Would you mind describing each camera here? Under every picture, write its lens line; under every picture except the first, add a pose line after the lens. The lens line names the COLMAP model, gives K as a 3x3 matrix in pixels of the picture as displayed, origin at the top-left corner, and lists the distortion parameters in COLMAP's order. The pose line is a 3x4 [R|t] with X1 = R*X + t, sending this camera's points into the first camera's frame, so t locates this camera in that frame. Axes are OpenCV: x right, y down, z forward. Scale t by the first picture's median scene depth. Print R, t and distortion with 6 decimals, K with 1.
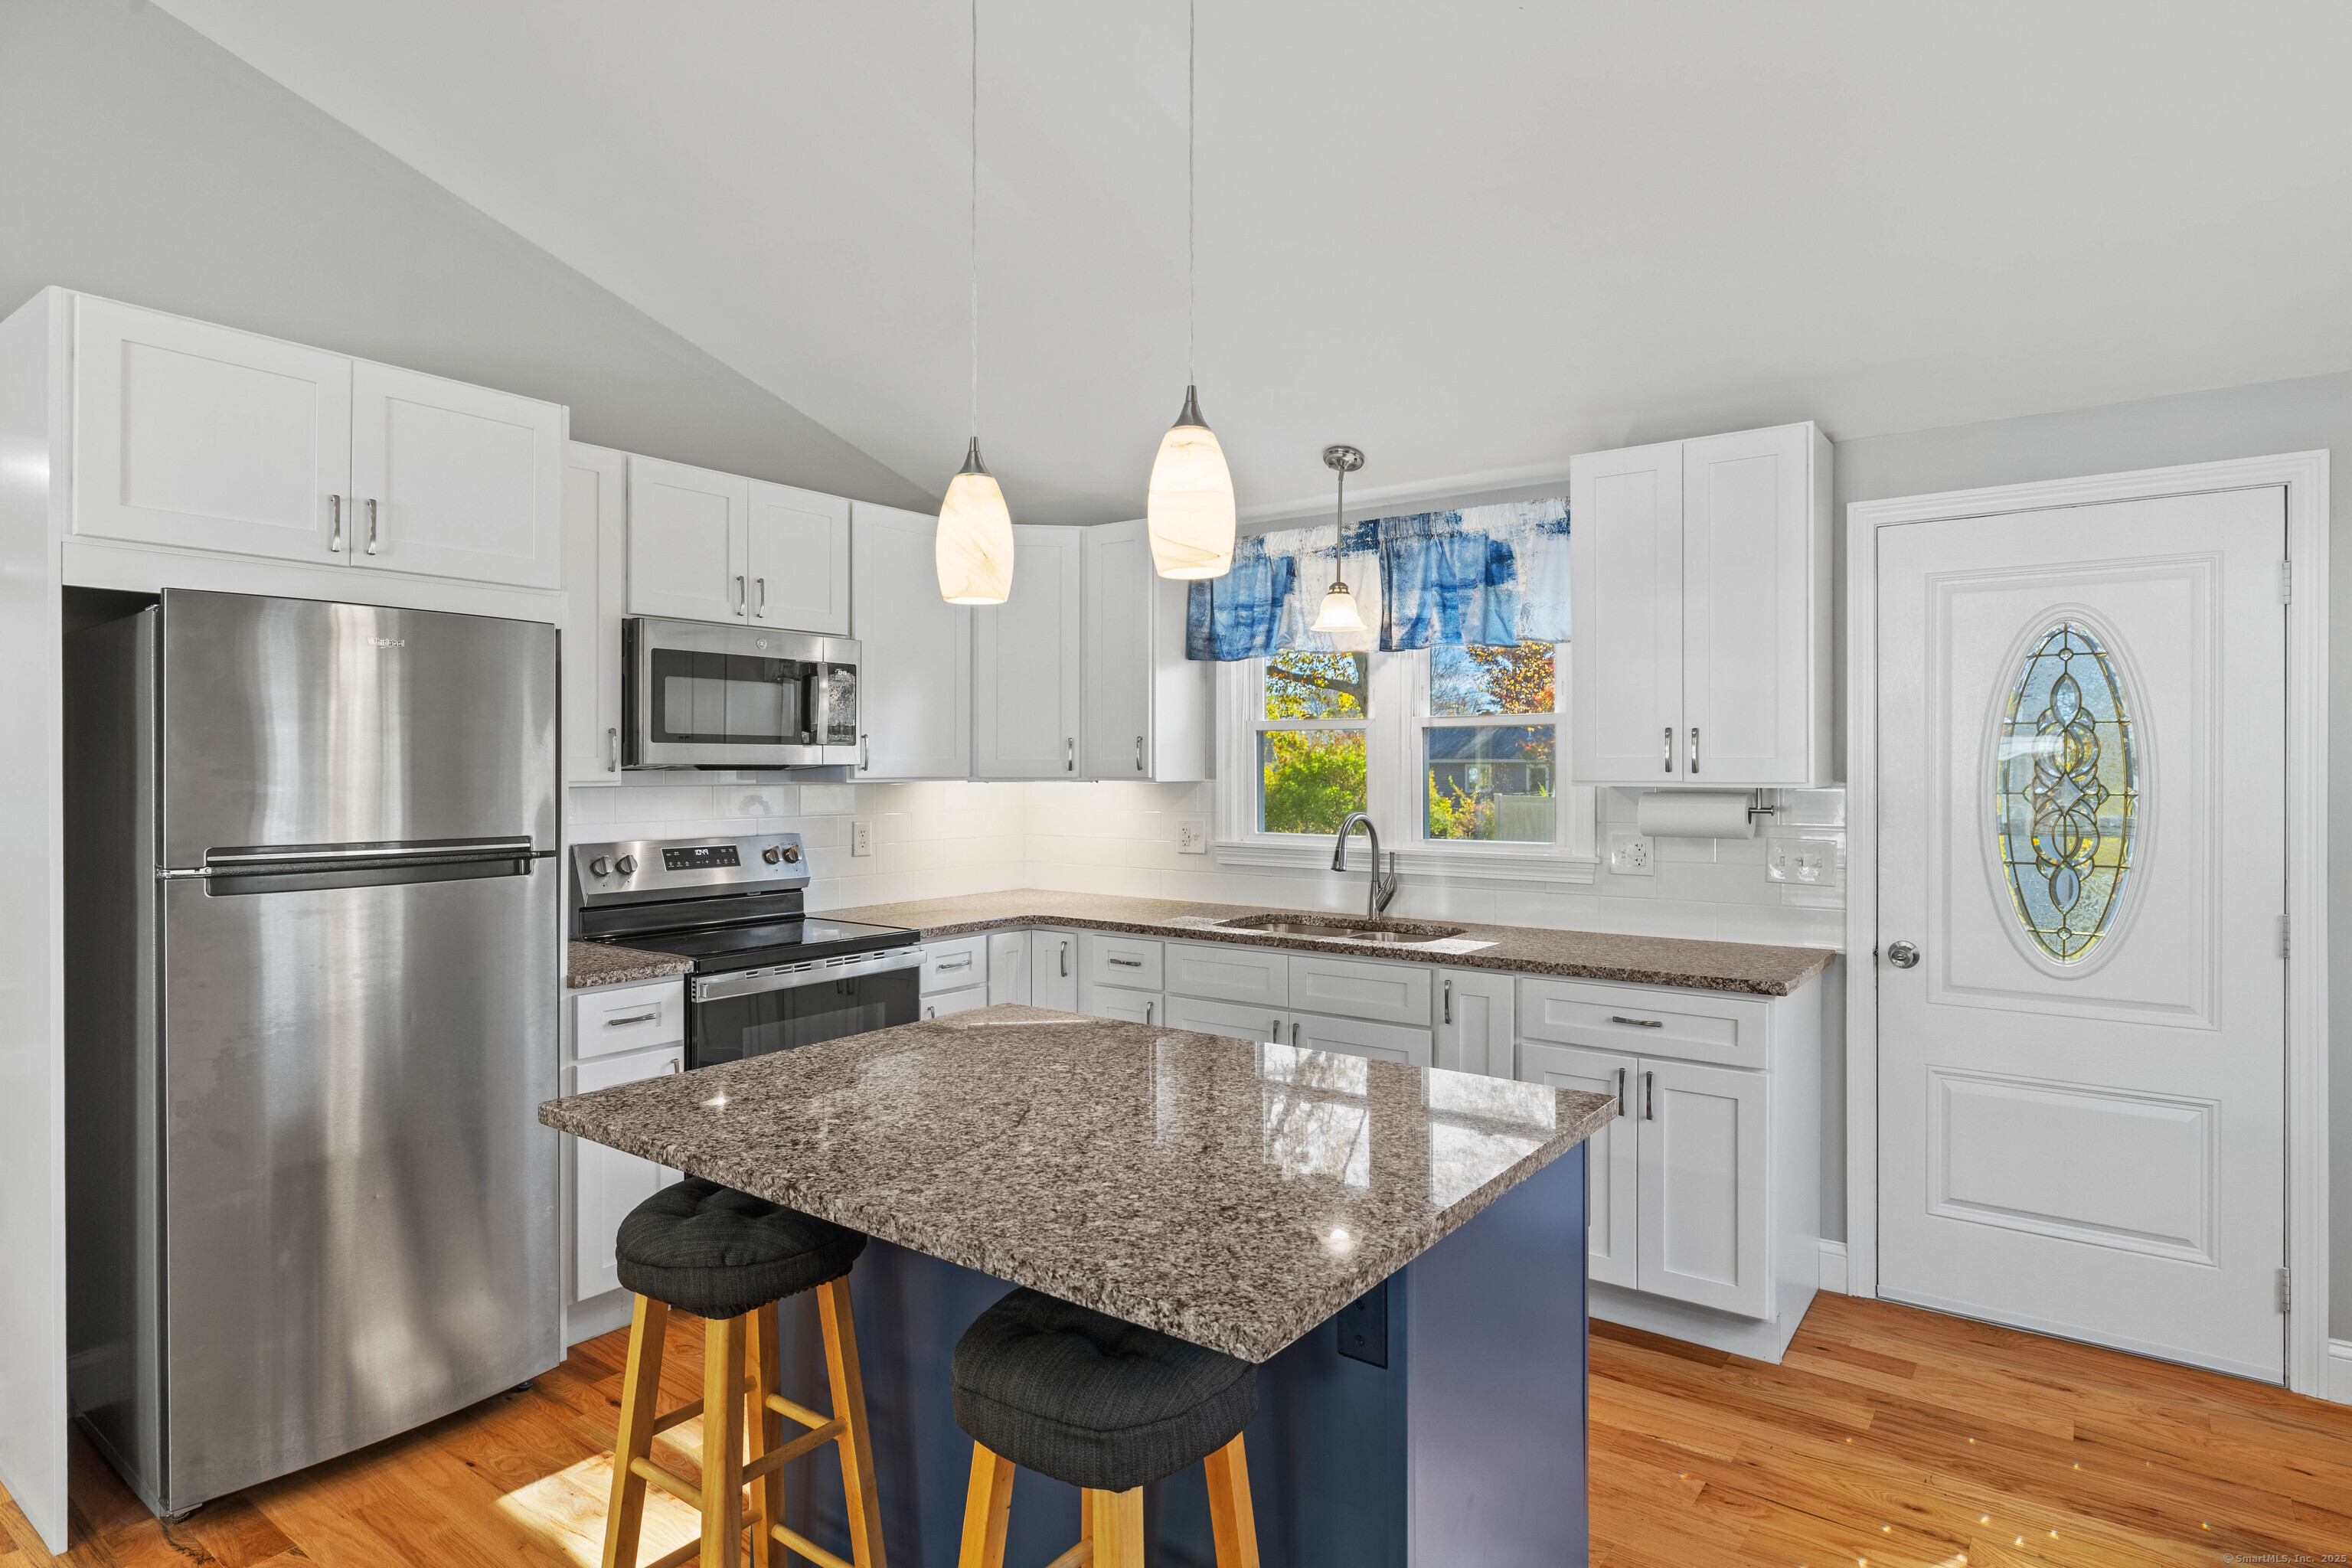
lens RADIAL K [[1267.3, 0, 1176.9], [0, 1267.3, 771.8], [0, 0, 1]] dist [-0.001110, 0.000821]
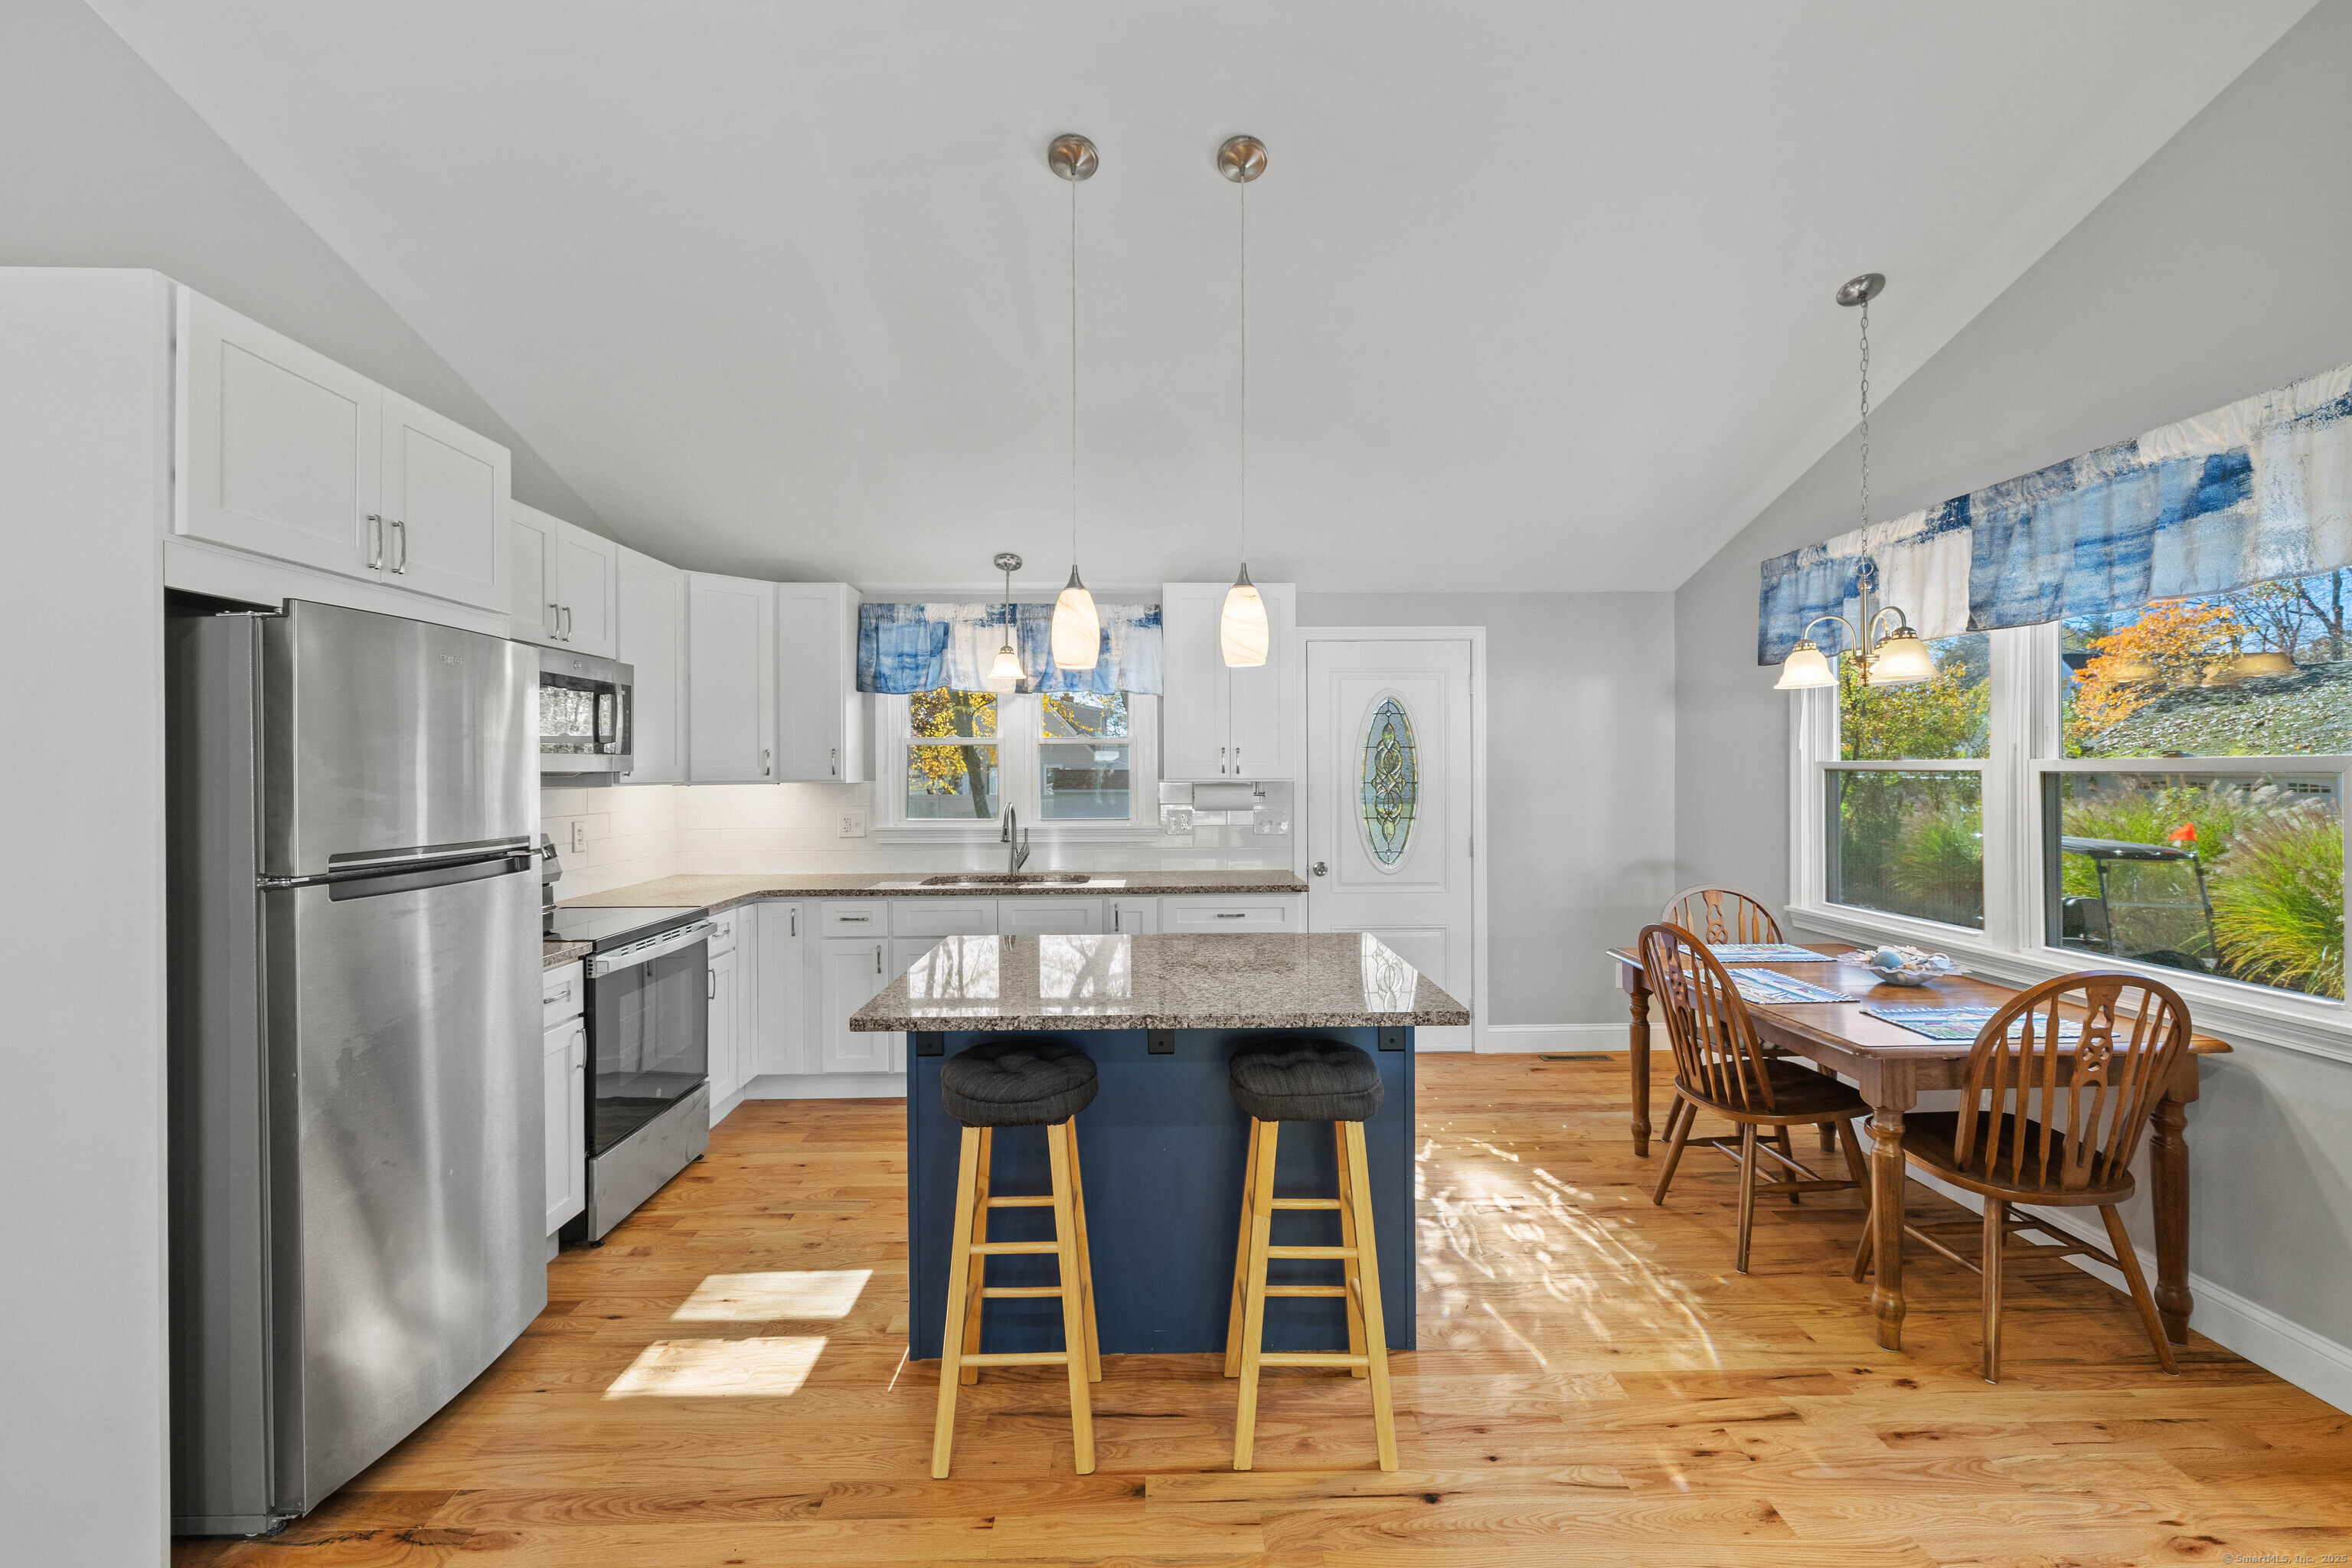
lens RADIAL K [[1003.0, 0, 1173.1], [0, 1003.0, 772.3], [0, 0, 1]] dist [0.001800, 0.000165]
pose [[0.788083, -0.005822, 0.615542, -0.566570], [0.007451, 0.999972, -0.000082, -0.001255], [-0.615524, 0.004651, 0.788104, -0.048432]]
